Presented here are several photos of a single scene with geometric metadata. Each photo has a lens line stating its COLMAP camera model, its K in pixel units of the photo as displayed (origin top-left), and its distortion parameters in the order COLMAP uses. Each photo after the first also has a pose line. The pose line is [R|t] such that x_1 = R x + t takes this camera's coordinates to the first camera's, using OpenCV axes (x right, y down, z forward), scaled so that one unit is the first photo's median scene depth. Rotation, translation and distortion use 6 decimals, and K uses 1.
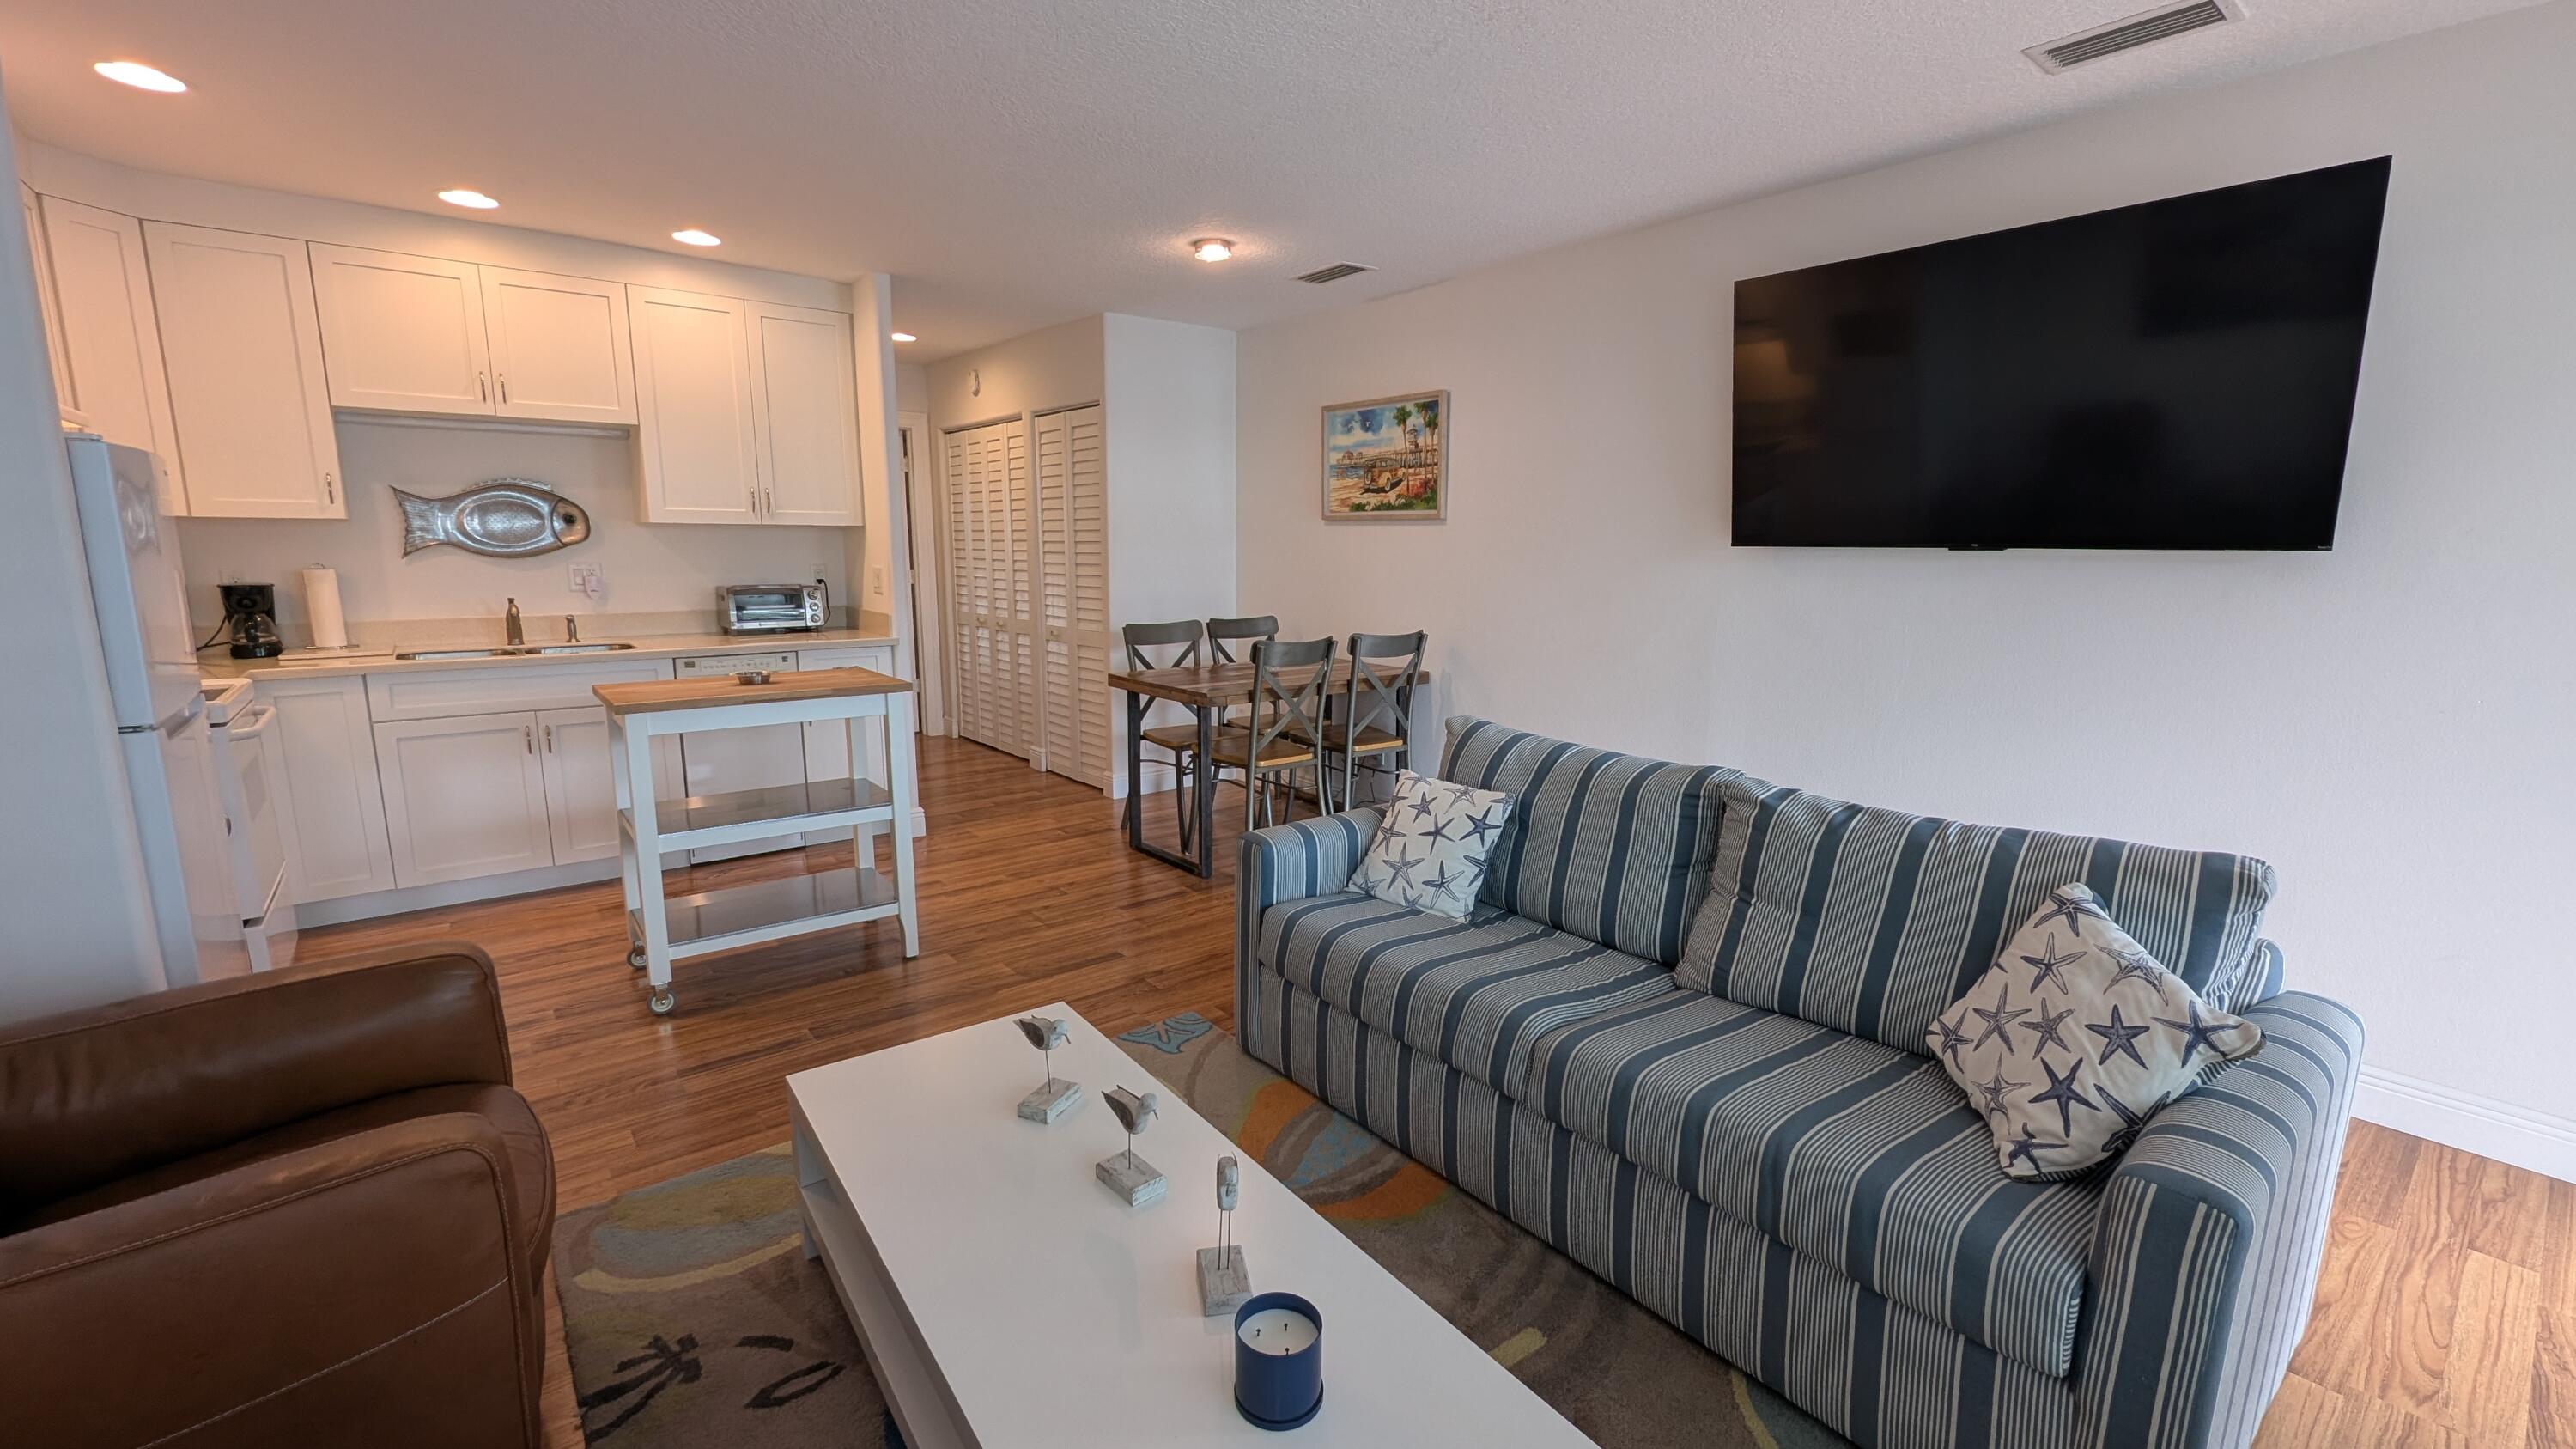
lens RADIAL K [[1057.3, 0, 1281.3], [0, 1057.3, 728.7], [0, 0, 1]] dist [0.001992, -0.001865]
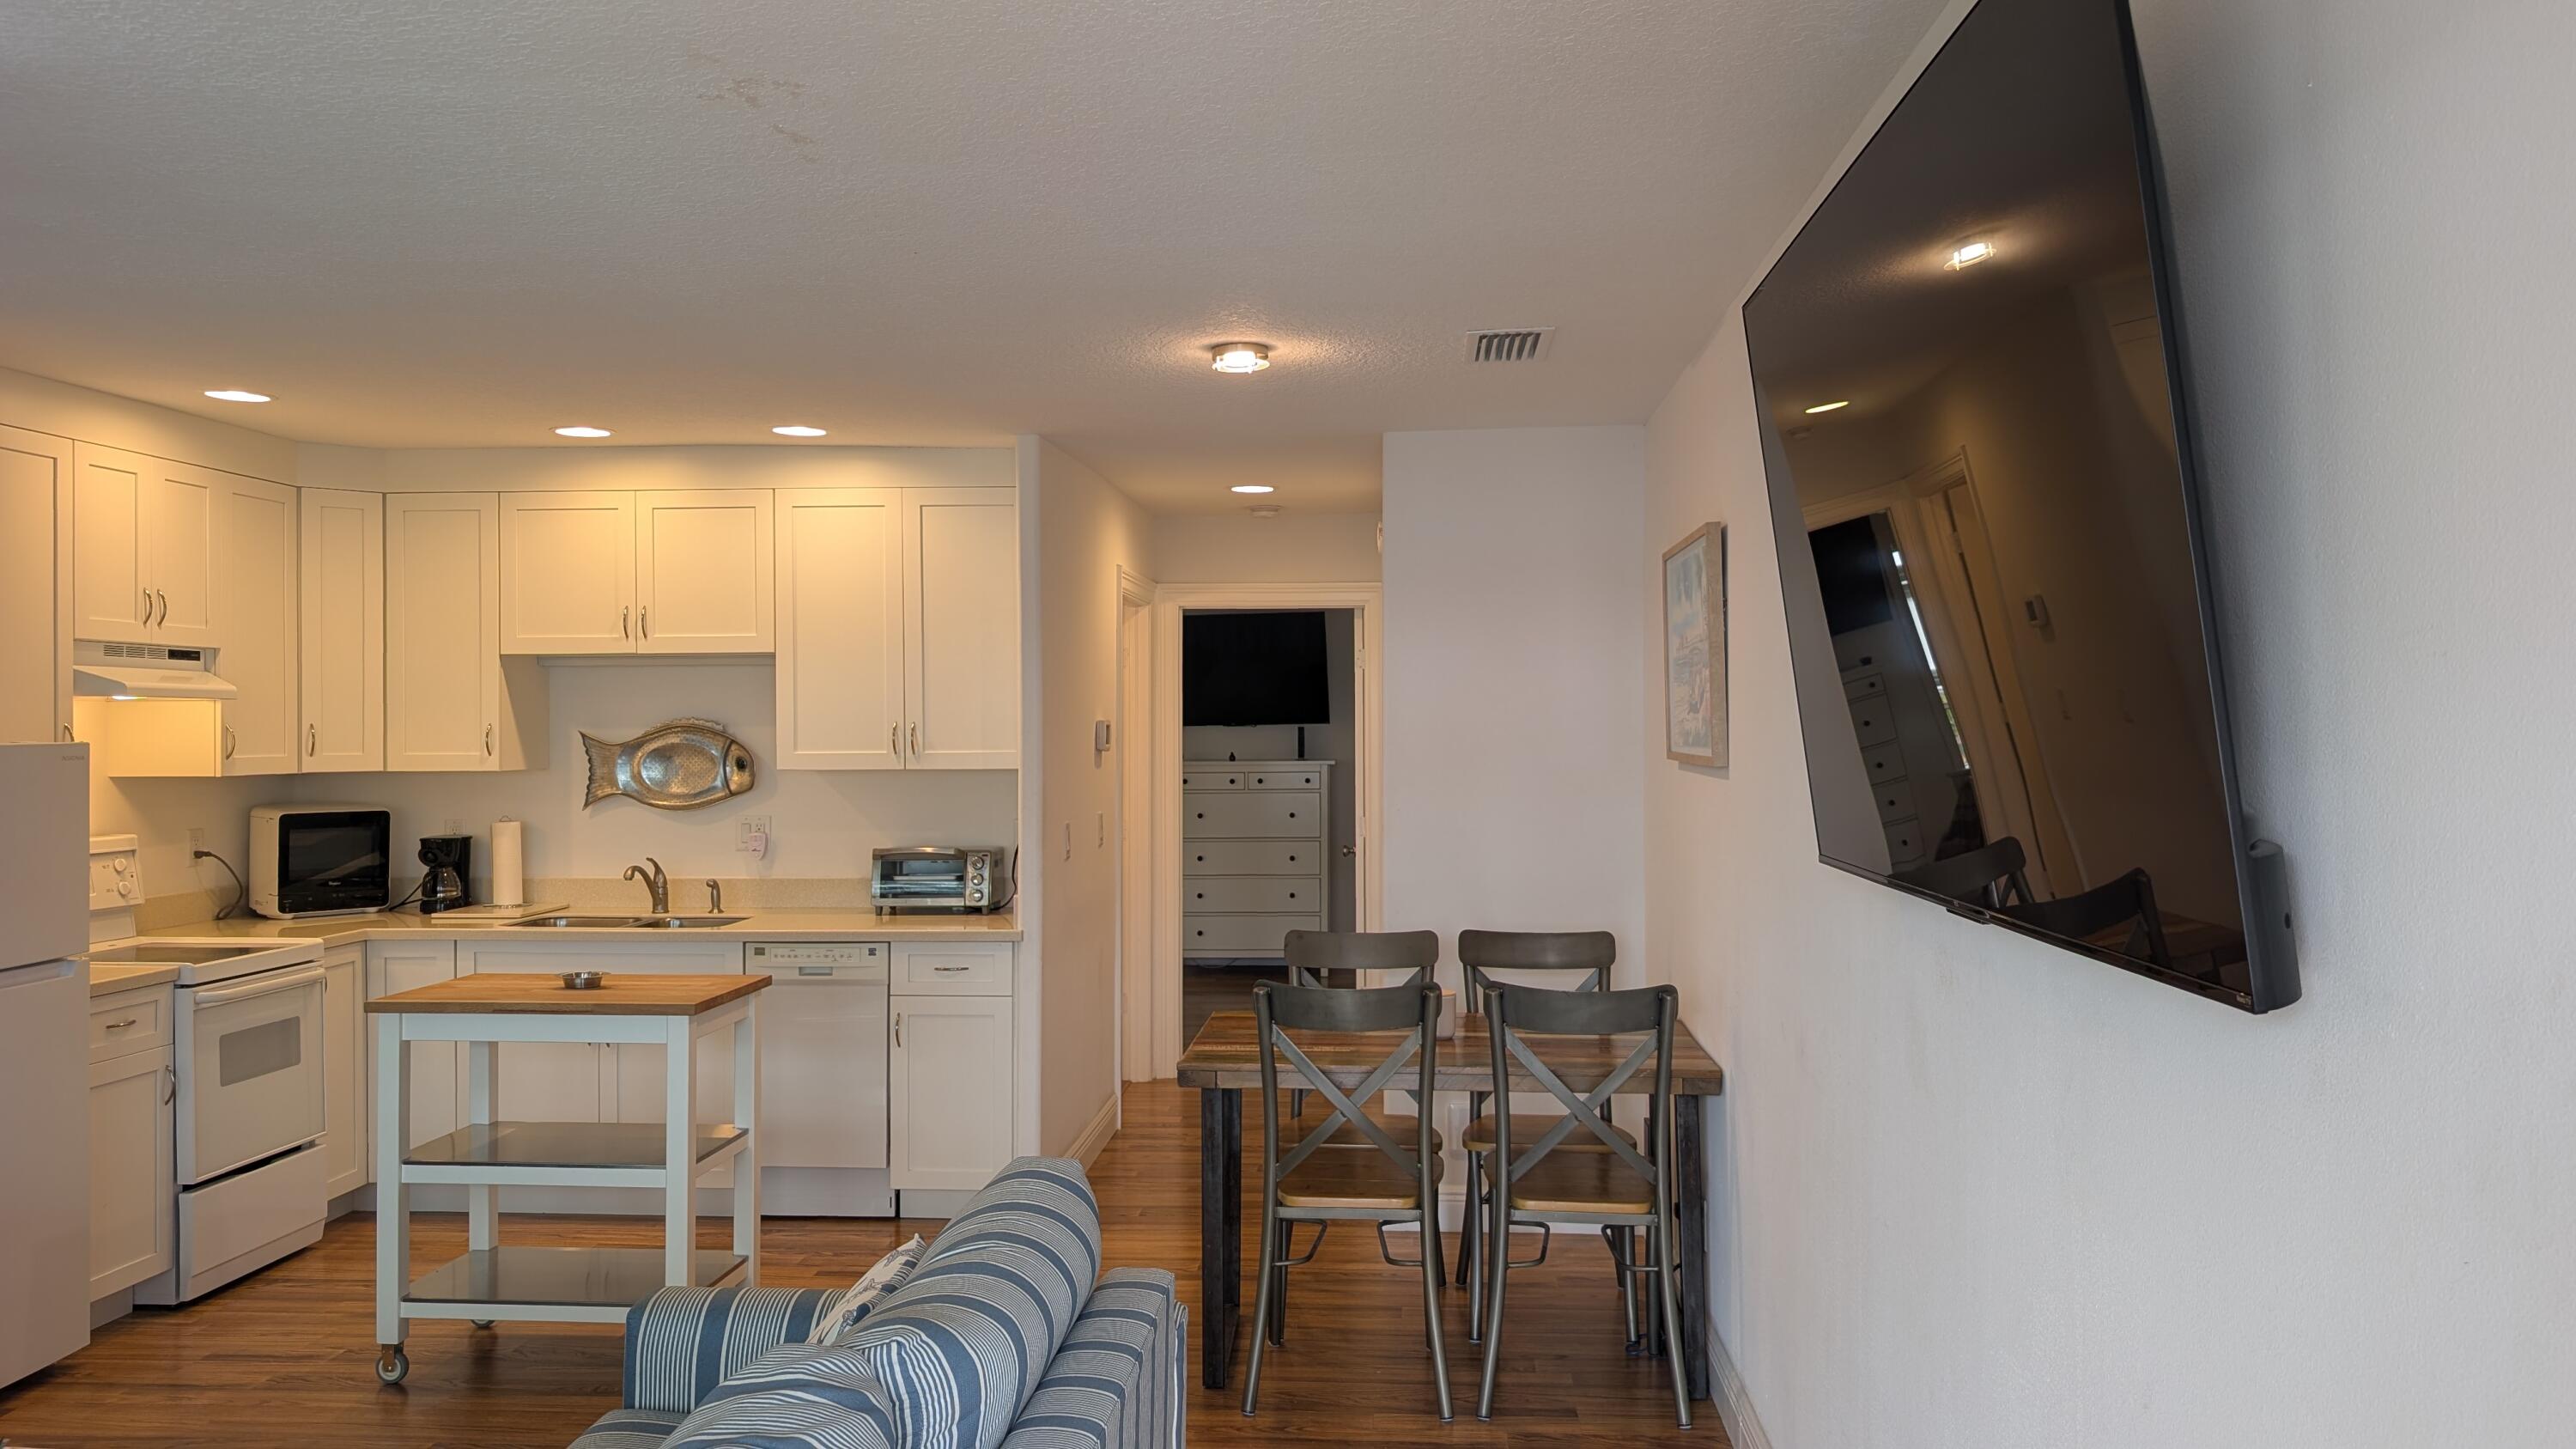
lens RADIAL K [[1879.5, 0, 1293.4], [0, 1879.5, 712.1], [0, 0, 1]] dist [0.020029, -0.022612]
pose [[0.739508, -0.012552, -0.673031, 0.732590], [-0.109054, 0.984384, -0.138183, -0.093226], [0.664256, 0.175584, 0.726591, 0.240356]]
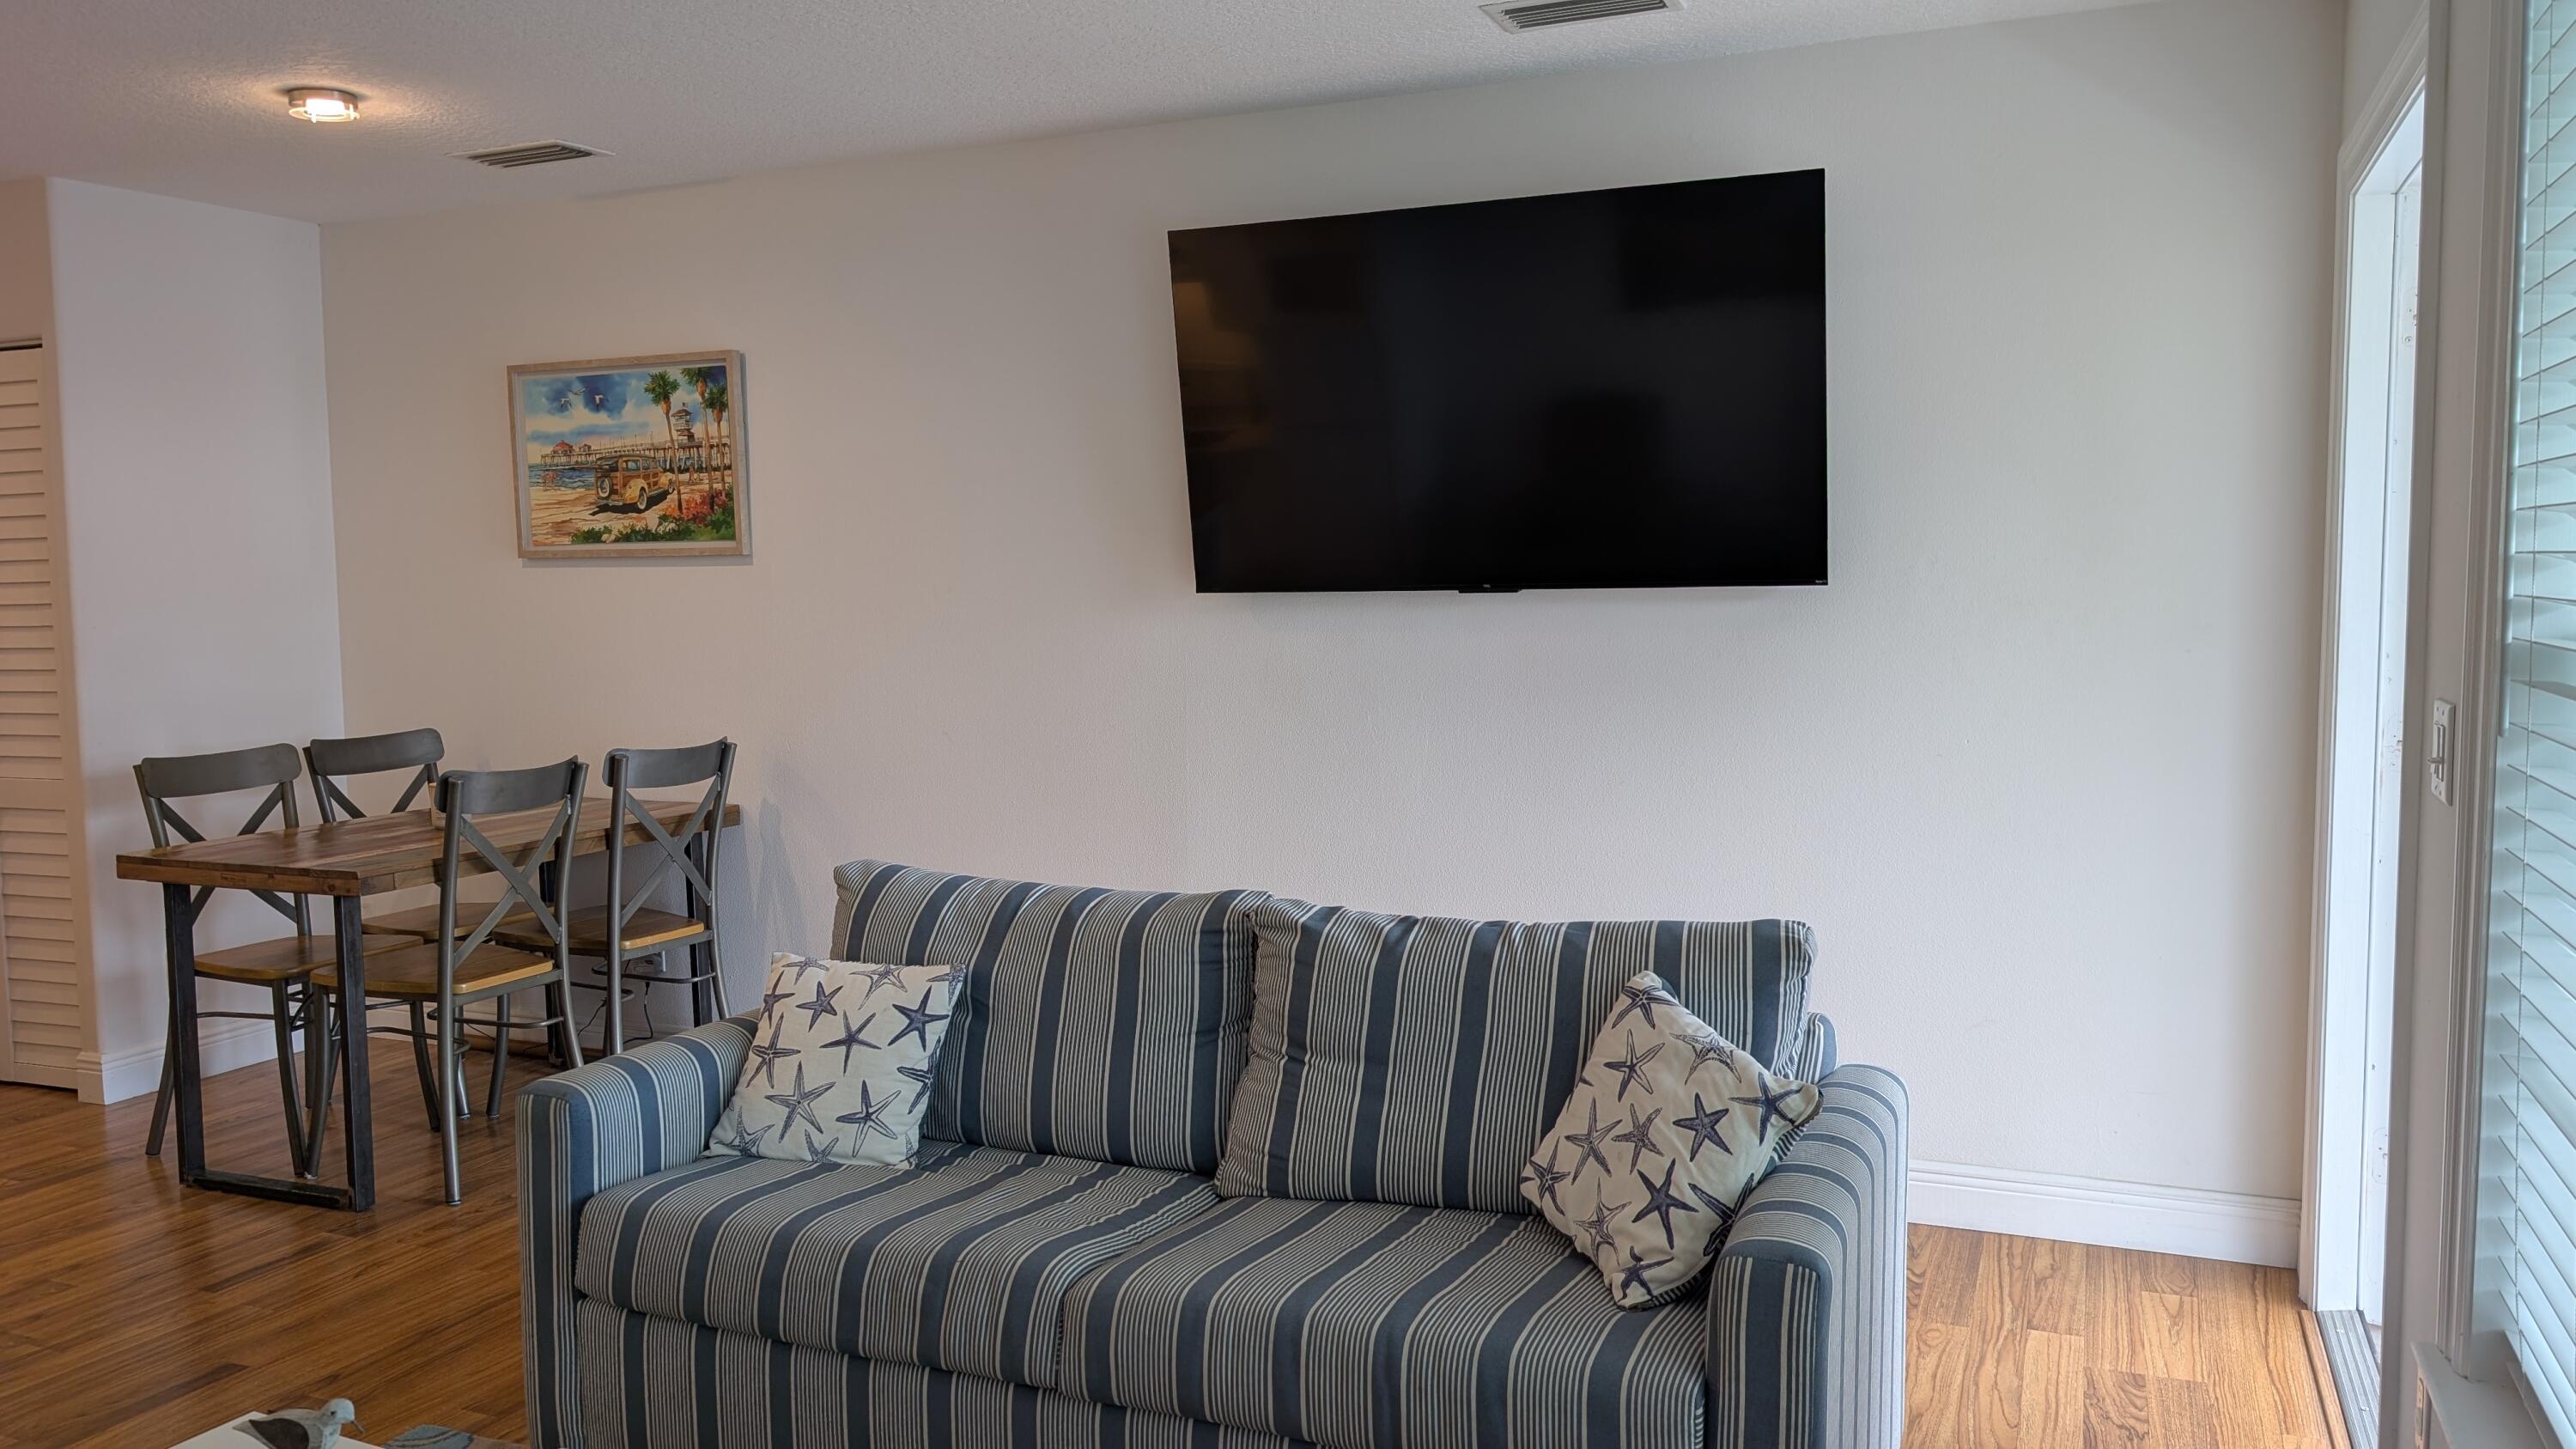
lens RADIAL K [[1879.5, 0, 1289.7], [0, 1879.5, 727.8], [0, 0, 1]] dist [0.020029, -0.022612]
pose [[0.883467, -0.056144, 0.465116, -0.098559], [0.100276, 0.992447, -0.070671, 0.011707], [-0.457636, 0.109075, 0.882424, -0.116572]]
